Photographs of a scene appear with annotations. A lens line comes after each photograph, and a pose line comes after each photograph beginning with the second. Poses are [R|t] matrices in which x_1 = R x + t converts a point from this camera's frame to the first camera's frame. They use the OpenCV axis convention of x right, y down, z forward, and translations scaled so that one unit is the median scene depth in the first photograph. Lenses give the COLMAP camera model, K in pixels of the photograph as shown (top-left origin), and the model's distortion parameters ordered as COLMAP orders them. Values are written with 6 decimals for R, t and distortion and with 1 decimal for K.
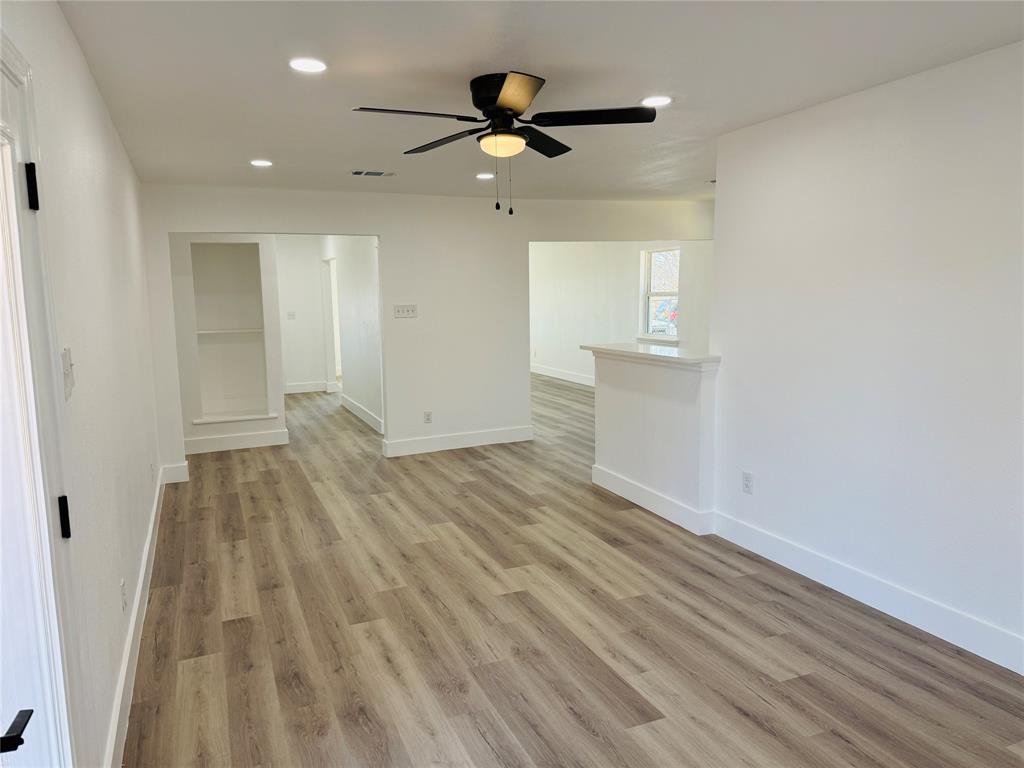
lens RADIAL K [[721.3, 0, 518.8], [0, 721.3, 388.6], [0, 0, 1]] dist [0.076647, -0.090704]
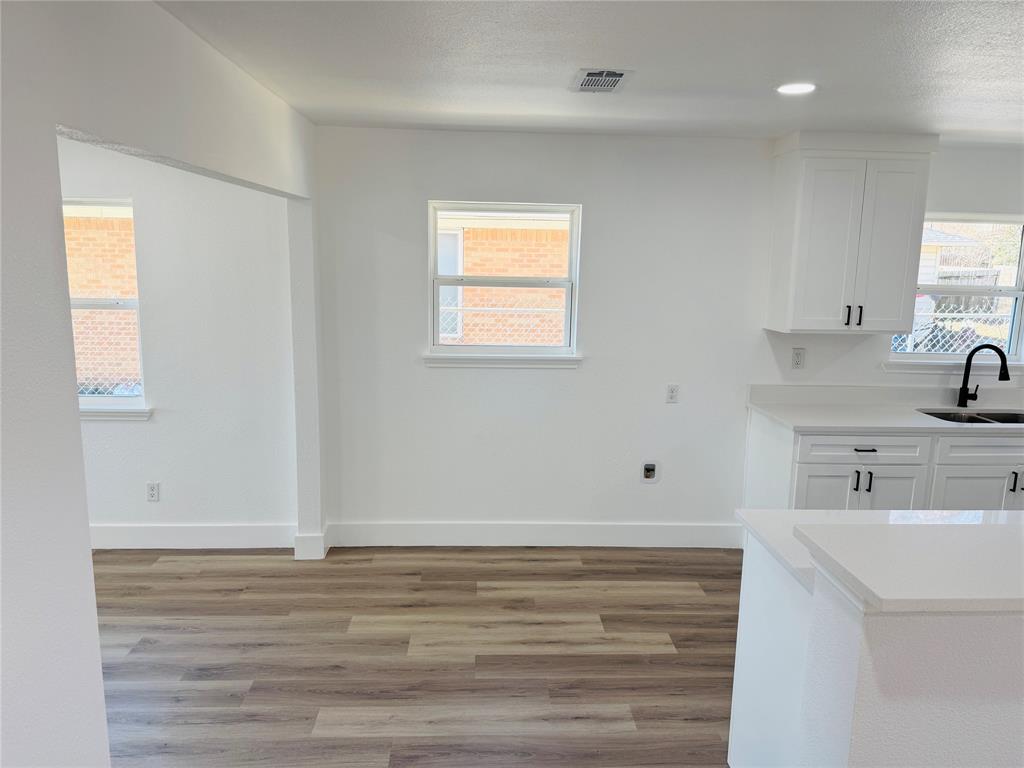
lens RADIAL K [[721.3, 0, 508.8], [0, 721.3, 385.2], [0, 0, 1]] dist [0.076647, -0.090704]
pose [[0.347279, -0.137590, 0.927613, -0.212240], [0.101942, 0.988855, 0.108509, -0.187589], [-0.932205, 0.056880, 0.357435, 1.095654]]
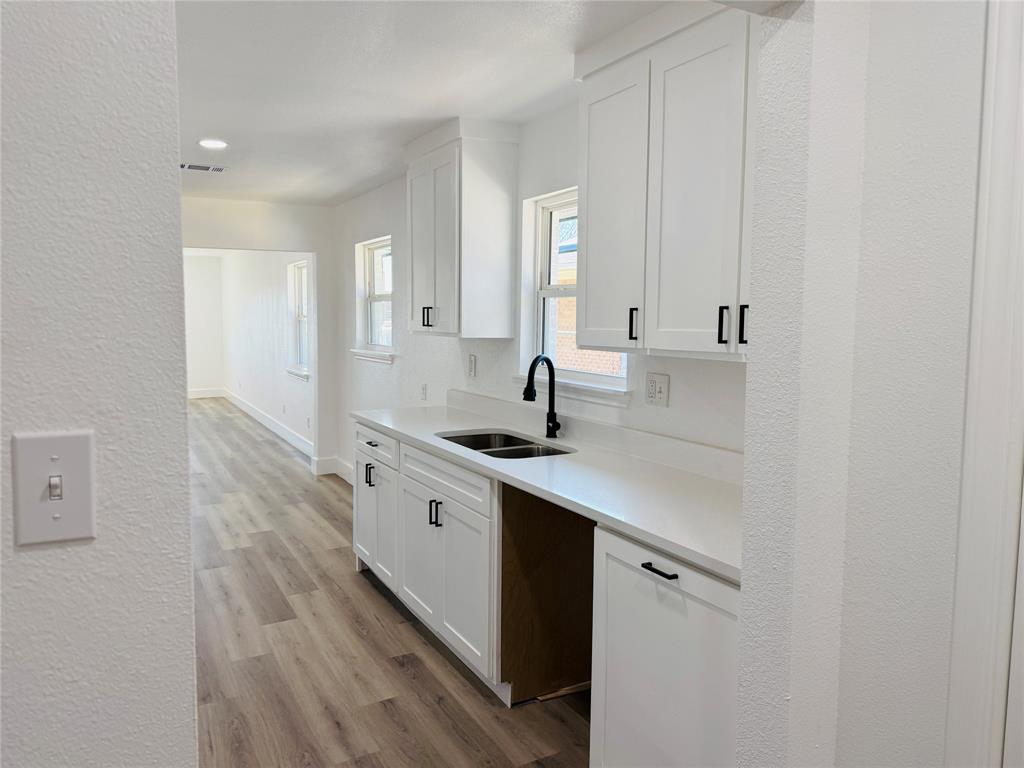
lens RADIAL K [[721.3, 0, 506.0], [0, 721.3, 377.6], [0, 0, 1]] dist [0.076647, -0.090704]
pose [[0.994572, 0.015963, 0.102820, 0.619452], [-0.010478, 0.998504, -0.053667, -0.039965], [-0.103523, 0.052298, 0.993251, 0.303803]]
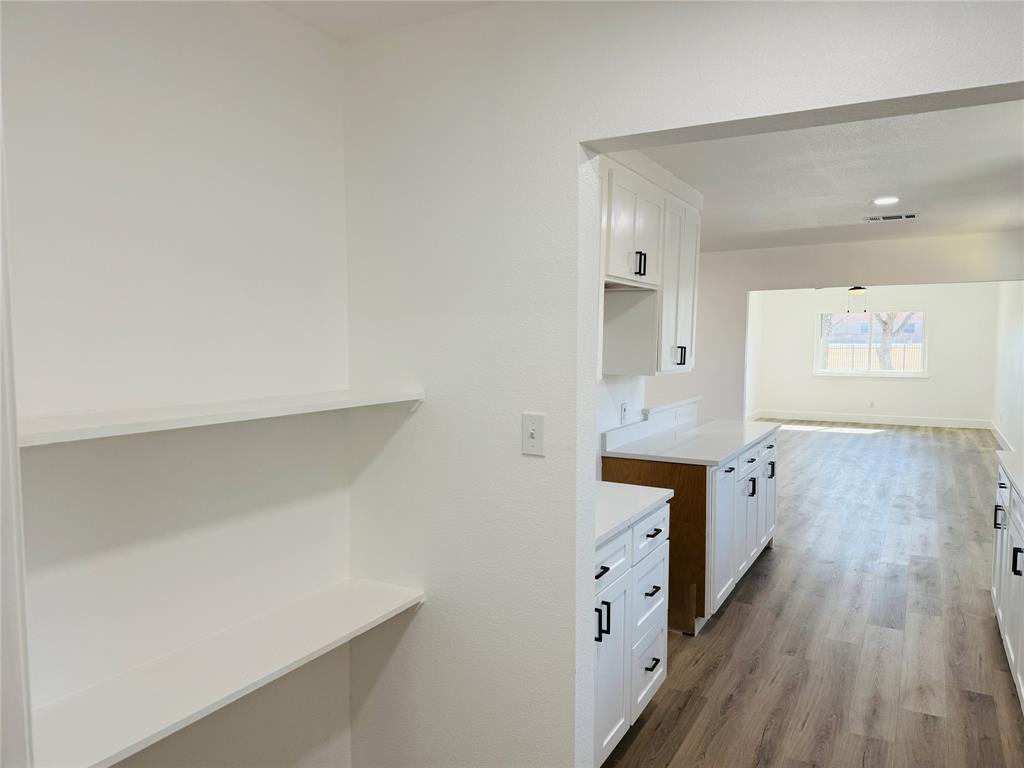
lens RADIAL K [[721.3, 0, 530.5], [0, 721.3, 382.9], [0, 0, 1]] dist [0.076647, -0.090704]
pose [[0.622241, 0.075186, -0.779206, 0.822392], [-0.125657, 0.992063, -0.004619, -0.048552], [0.772675, 0.100787, 0.626750, 0.227650]]
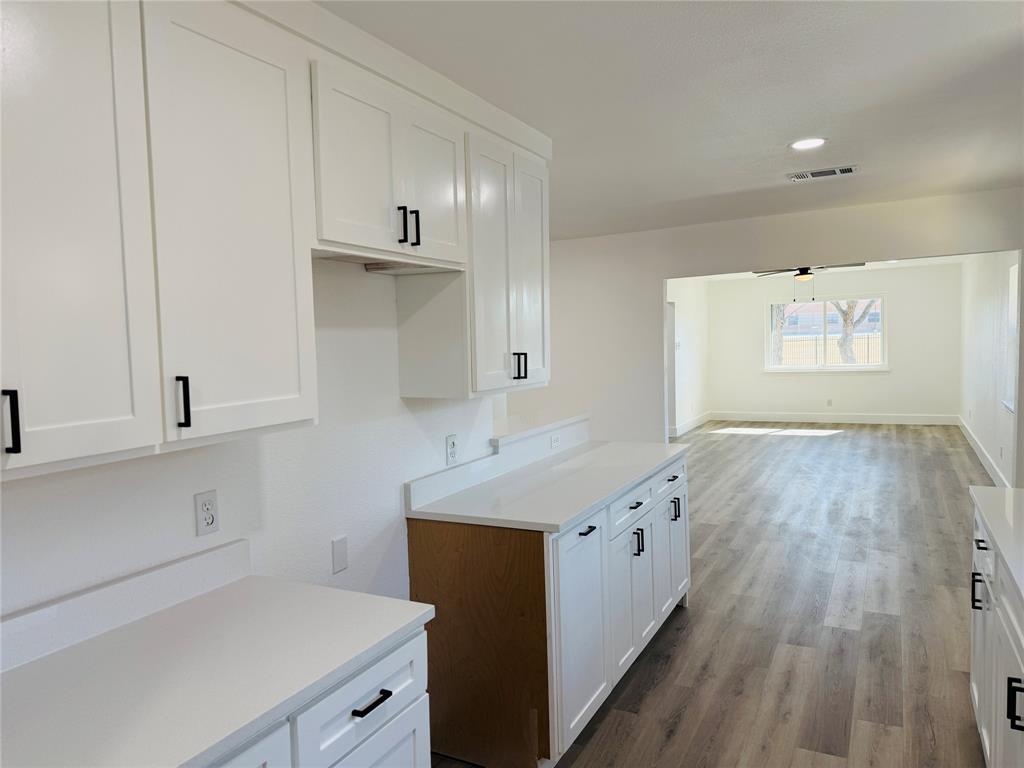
lens RADIAL K [[721.3, 0, 515.6], [0, 721.3, 383.8], [0, 0, 1]] dist [0.076647, -0.090704]
pose [[0.638912, 0.051050, -0.767584, 0.728333], [-0.089392, 0.995963, -0.008168, -0.083532], [0.764068, 0.073834, 0.640896, 0.489139]]
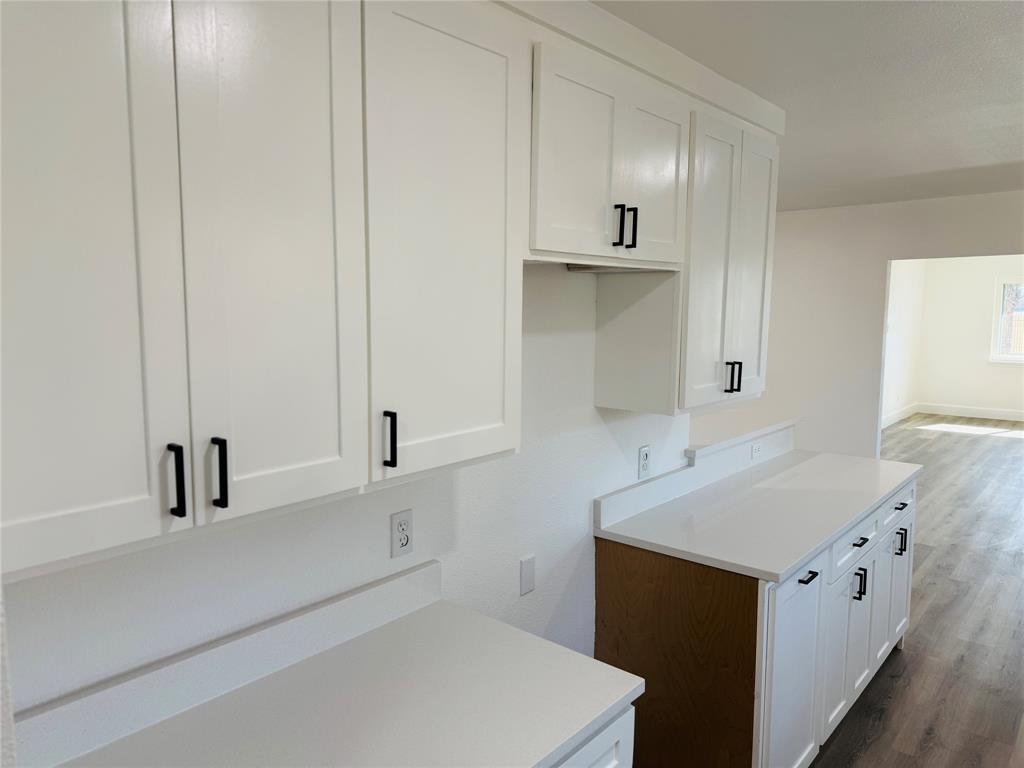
lens RADIAL K [[721.3, 0, 509.0], [0, 721.3, 381.3], [0, 0, 1]] dist [0.076647, -0.090704]
pose [[0.441996, 0.116812, -0.889379, 0.673474], [-0.133007, 0.989059, 0.063803, -0.109592], [0.887101, 0.090093, 0.452697, 0.492364]]
